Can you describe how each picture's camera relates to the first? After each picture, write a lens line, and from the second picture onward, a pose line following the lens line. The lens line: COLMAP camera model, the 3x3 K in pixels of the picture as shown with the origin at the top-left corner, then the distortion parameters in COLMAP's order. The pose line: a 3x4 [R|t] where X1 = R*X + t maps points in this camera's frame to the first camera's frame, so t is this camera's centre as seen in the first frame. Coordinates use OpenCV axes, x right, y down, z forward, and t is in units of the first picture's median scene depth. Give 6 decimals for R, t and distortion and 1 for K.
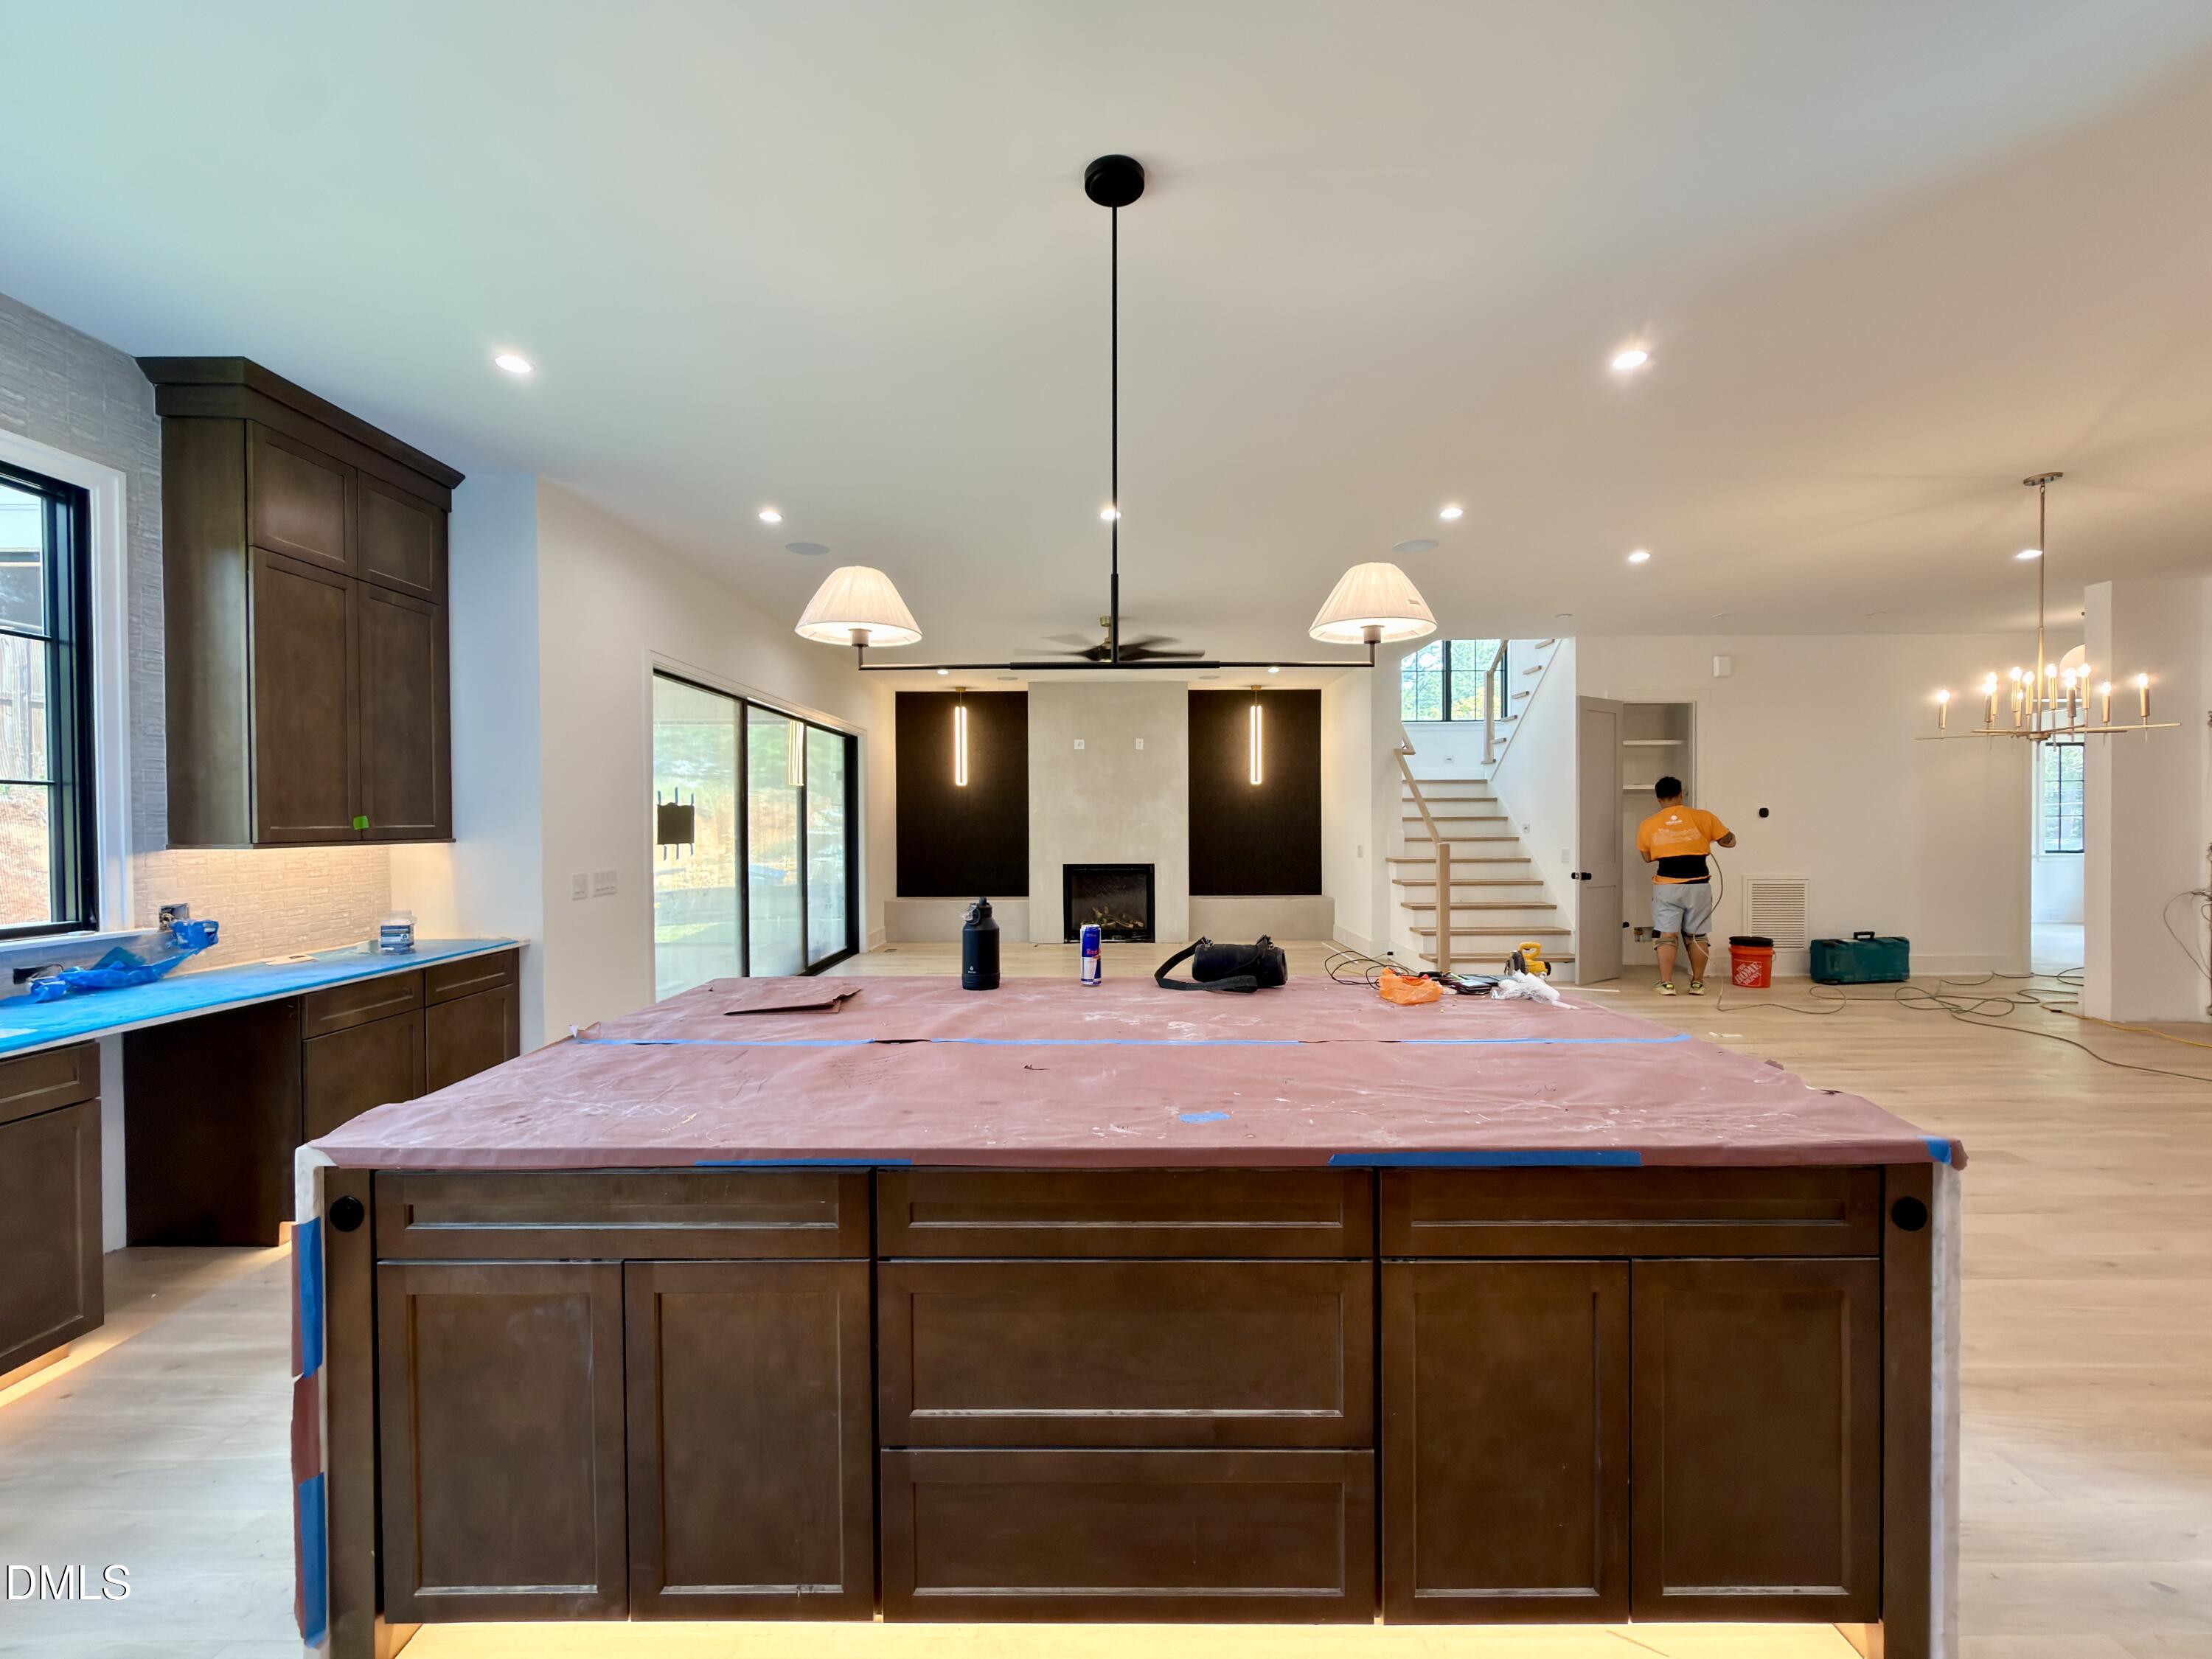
lens RADIAL K [[893.0, 0, 1112.0], [0, 893.0, 834.7], [0, 0, 1]] dist [-0.003669, 0.001572]
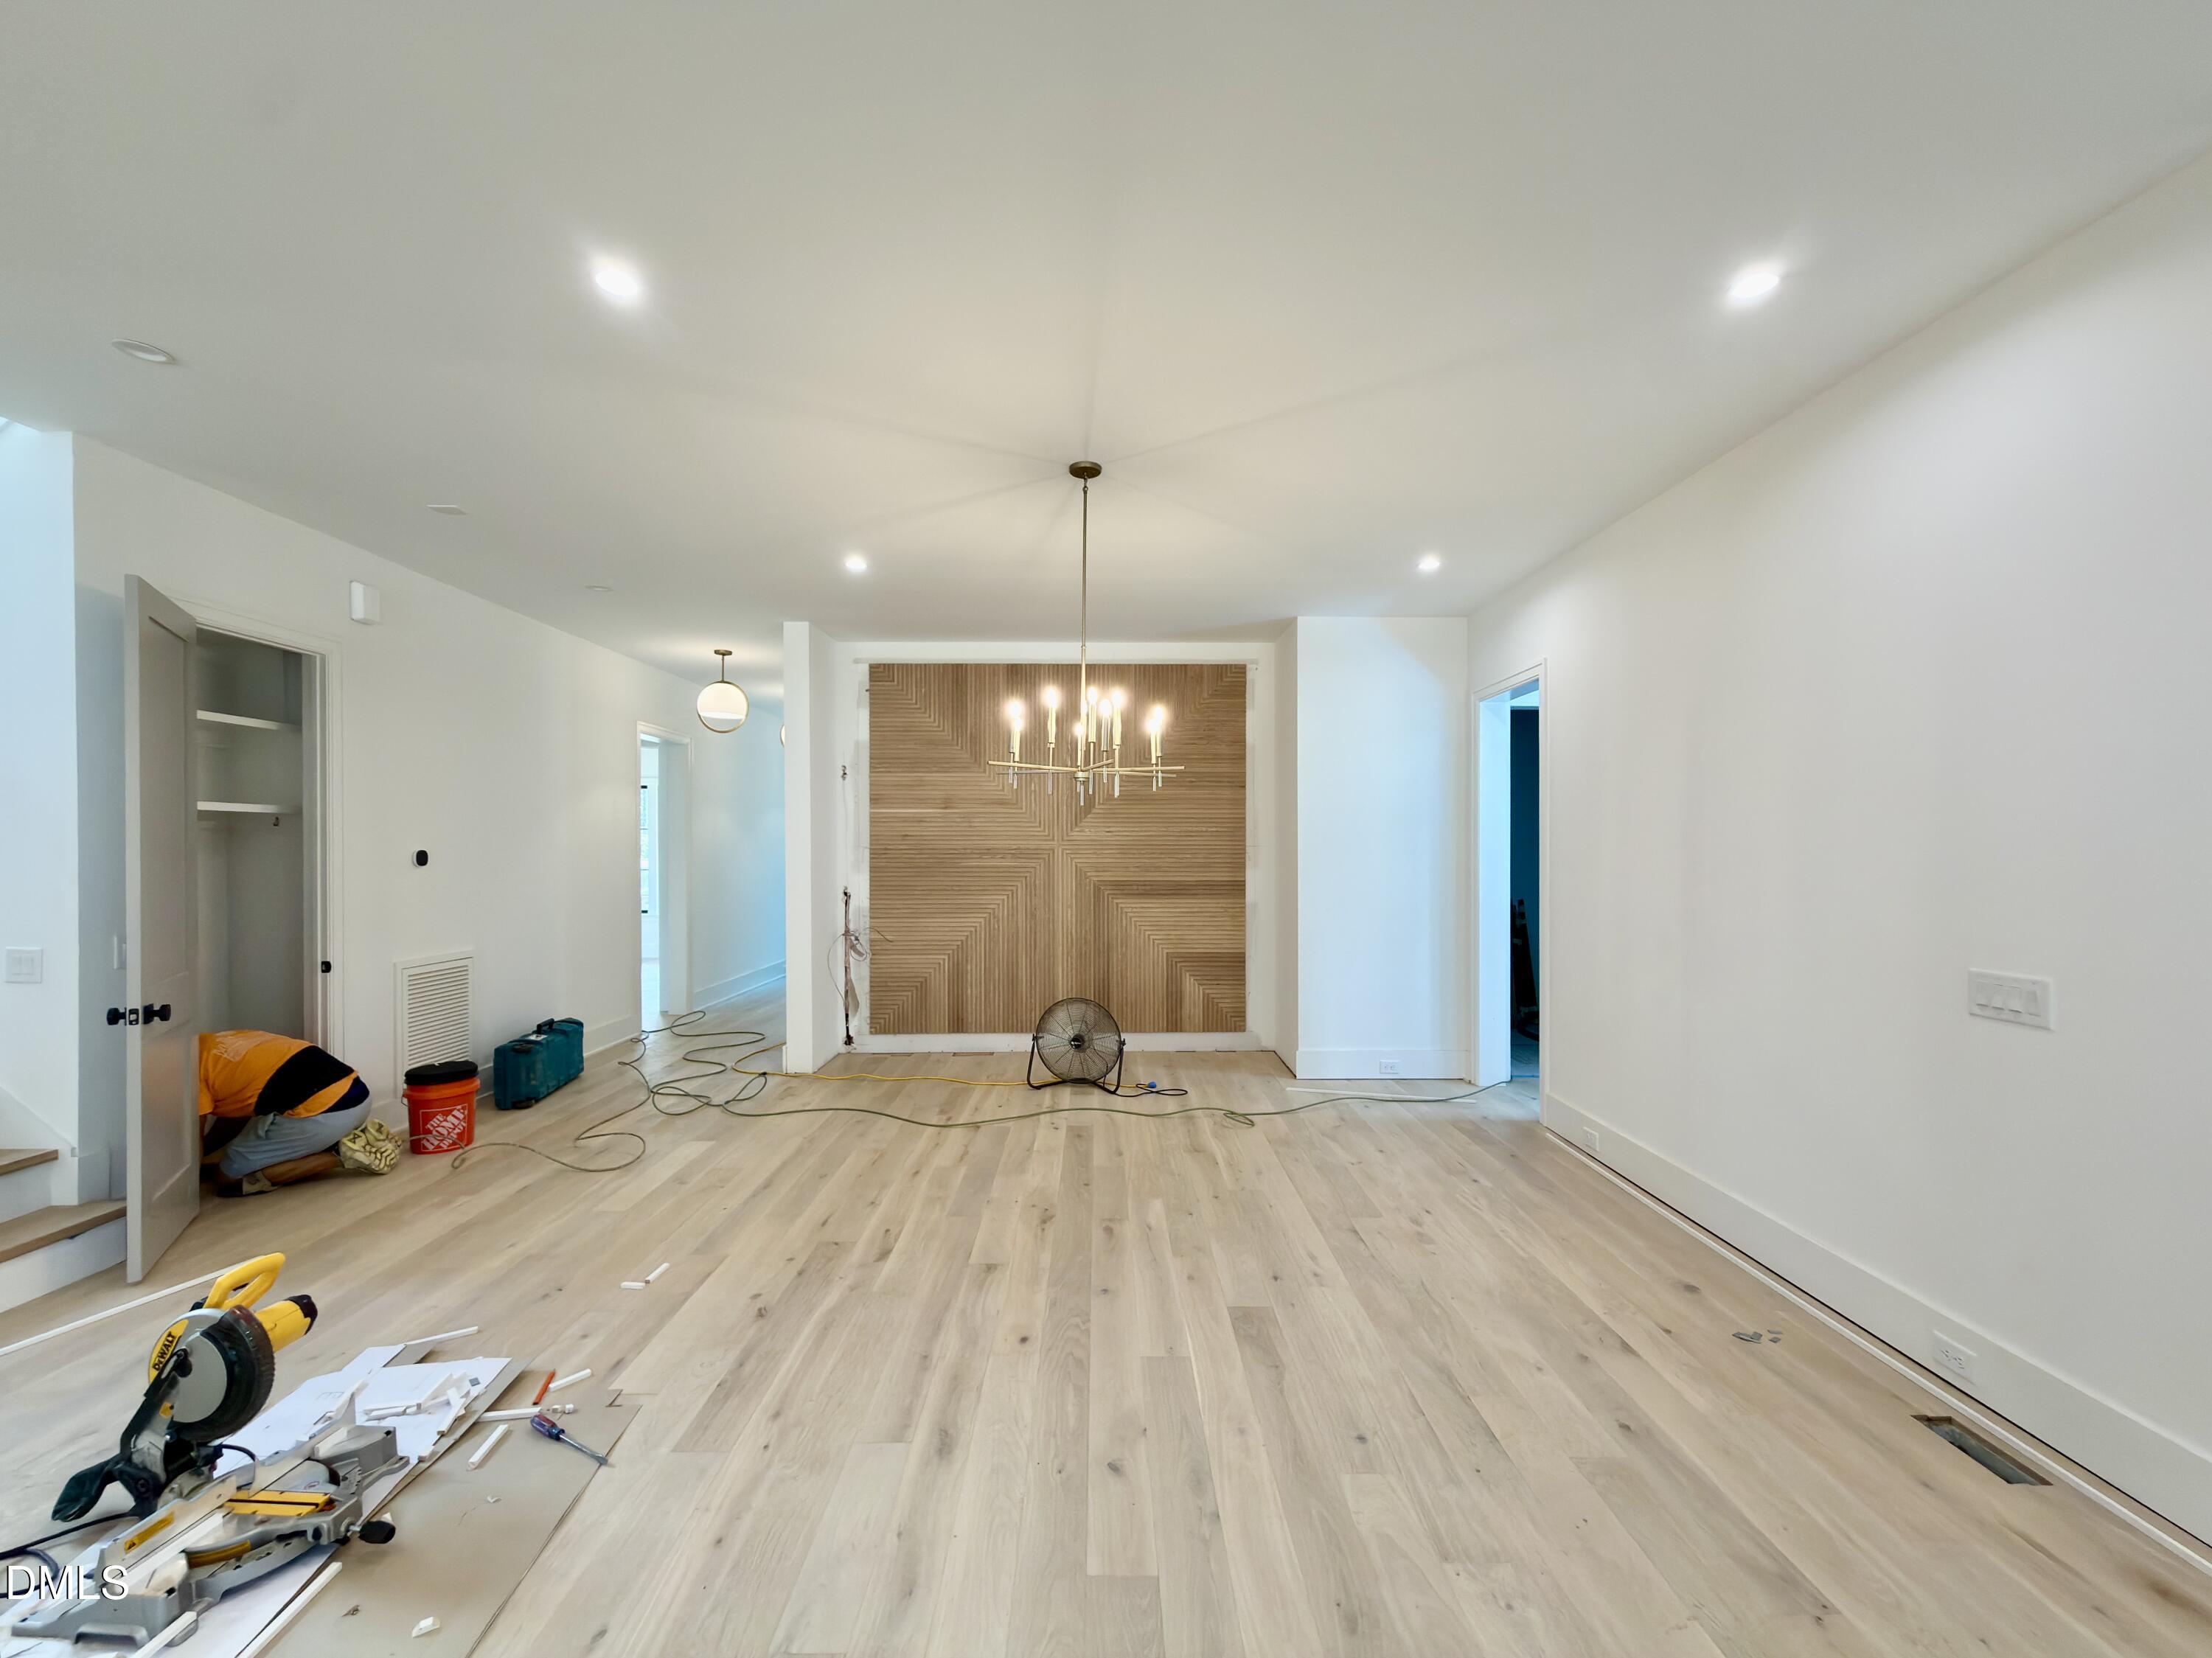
lens RADIAL K [[892.9, 0, 1104.9], [0, 892.9, 853.9], [0, 0, 1]] dist [-0.003669, 0.001572]
pose [[-0.004113, 0.001580, 0.999990, 0.090933], [0.016154, 0.999868, -0.001514, -0.016163], [-0.999861, 0.016148, -0.004138, 0.446978]]
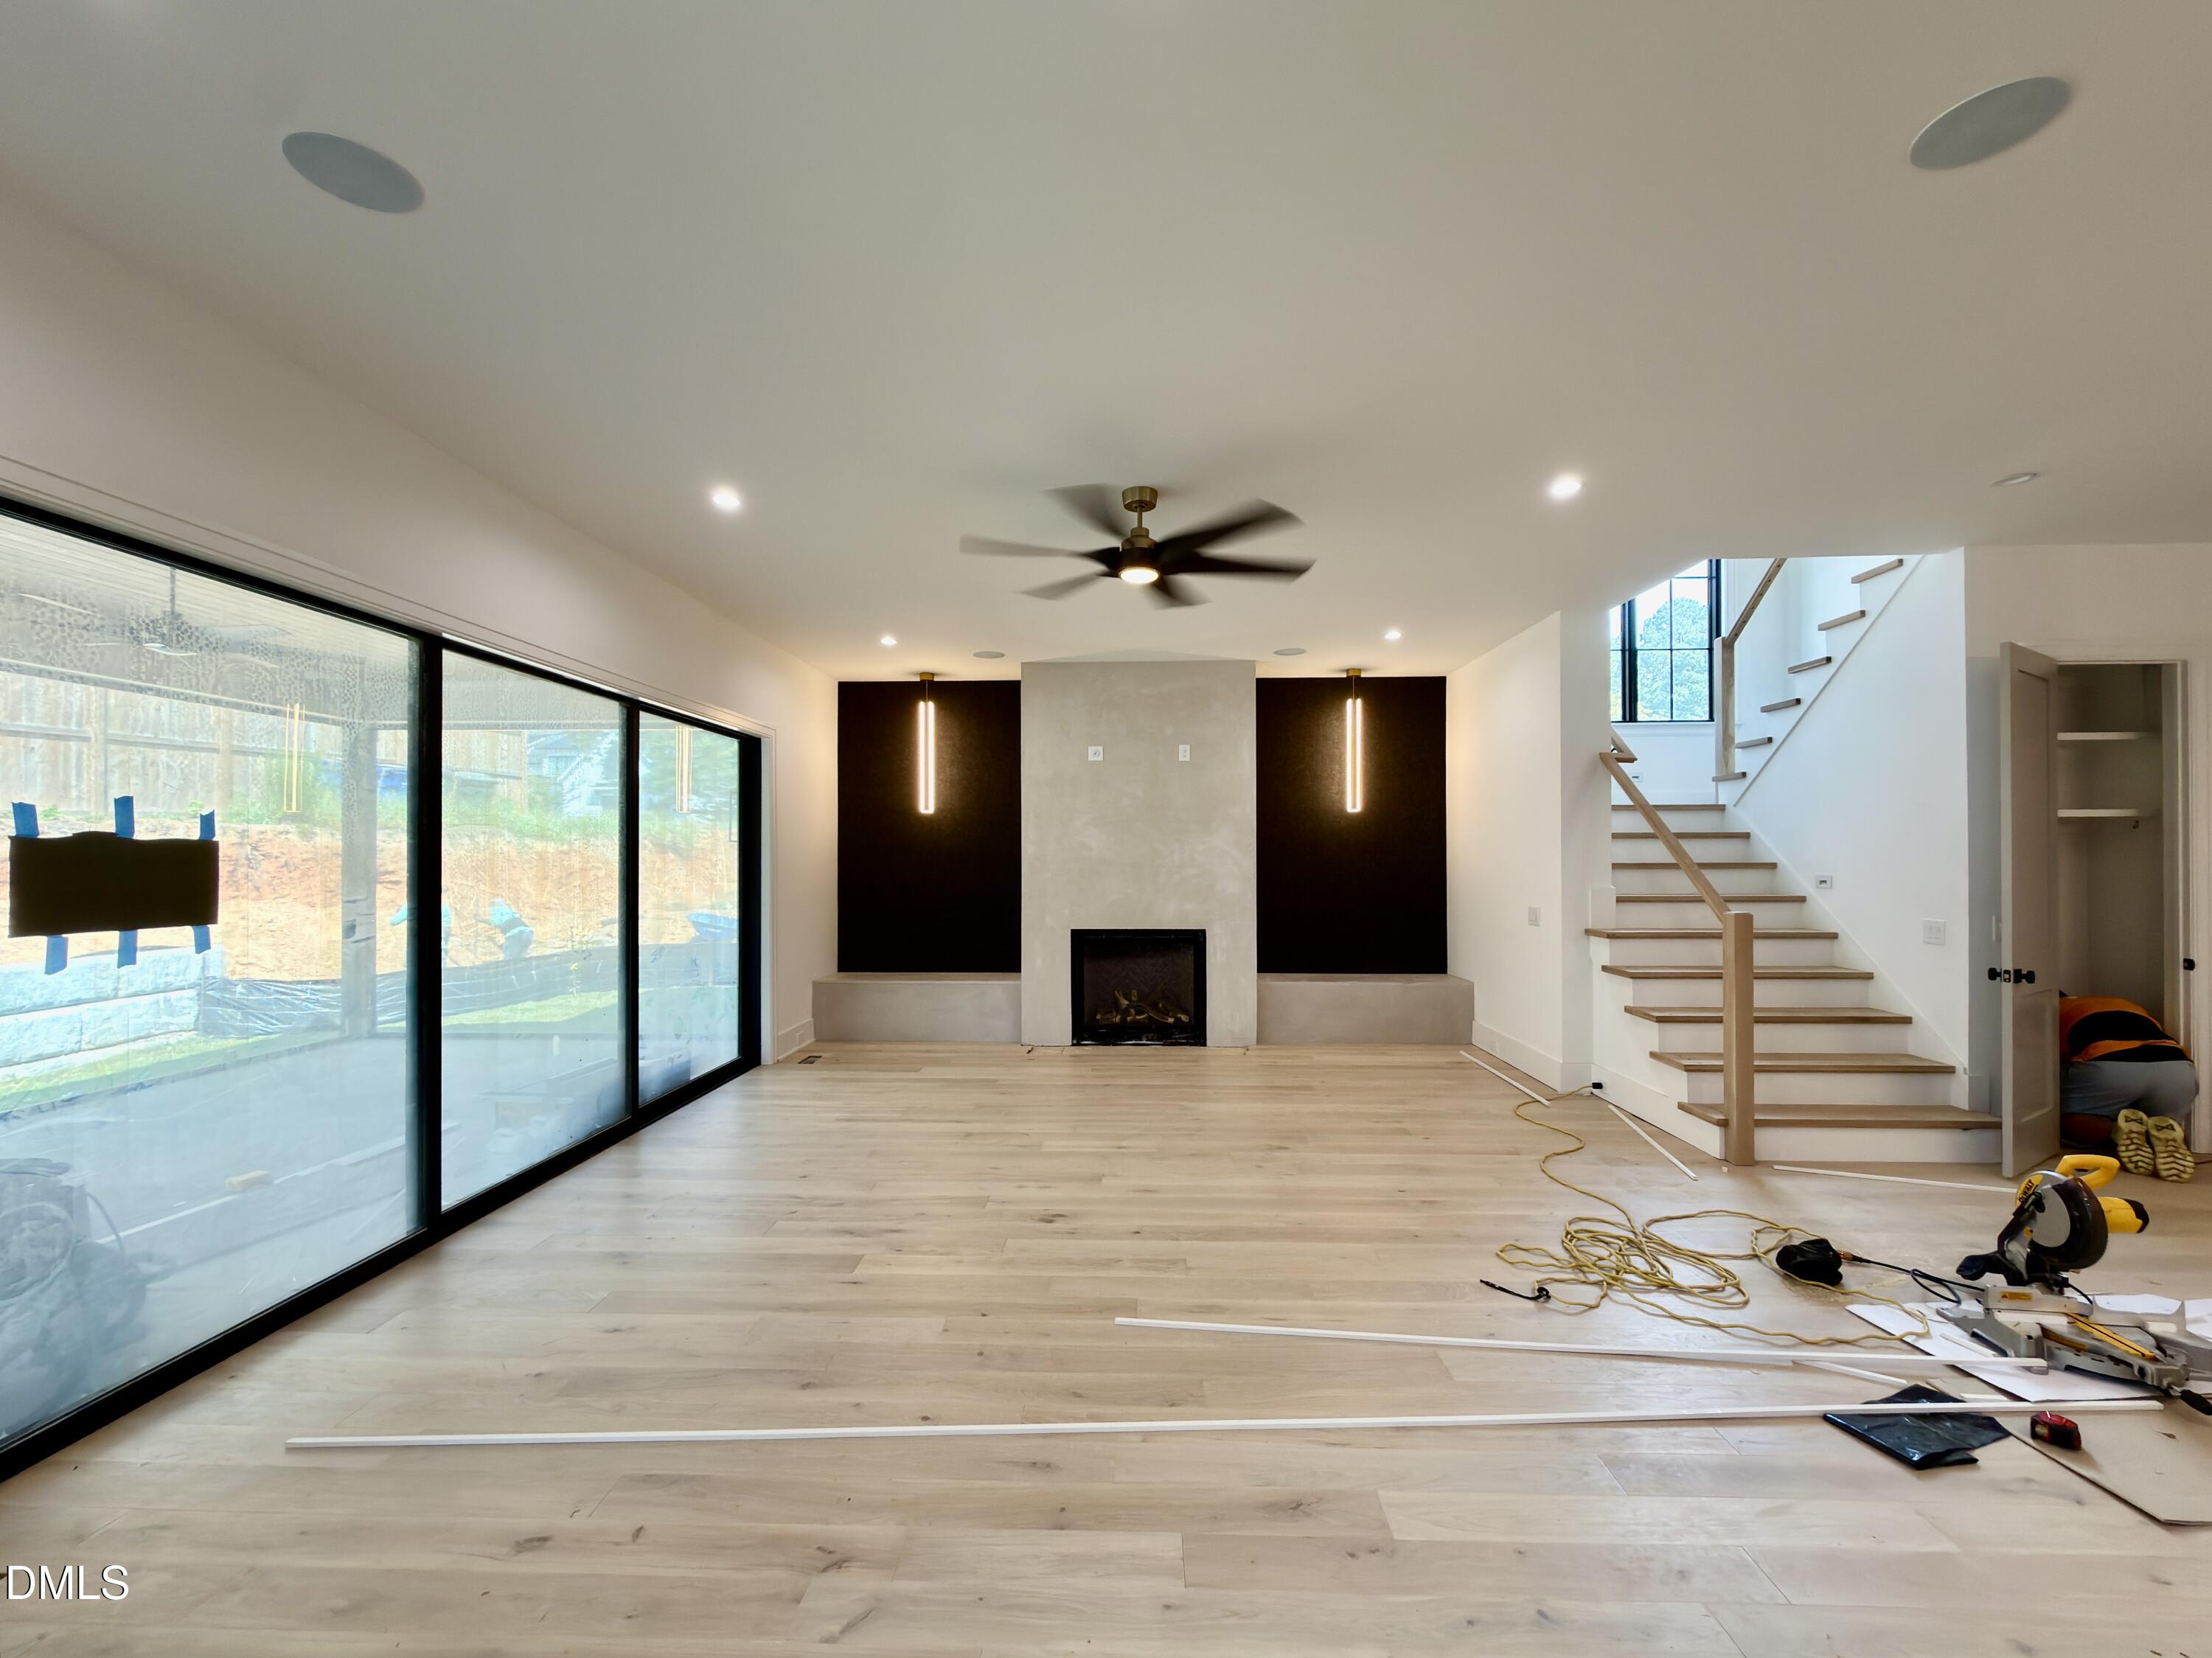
lens RADIAL K [[892.9, 0, 1098.8], [0, 892.9, 856.8], [0, 0, 1]] dist [-0.003669, 0.001572]
pose [[0.998758, 0.003293, -0.049720, -0.000098], [-0.004197, 0.999828, -0.018073, -0.010860], [0.049652, 0.018259, 0.998600, 0.347440]]
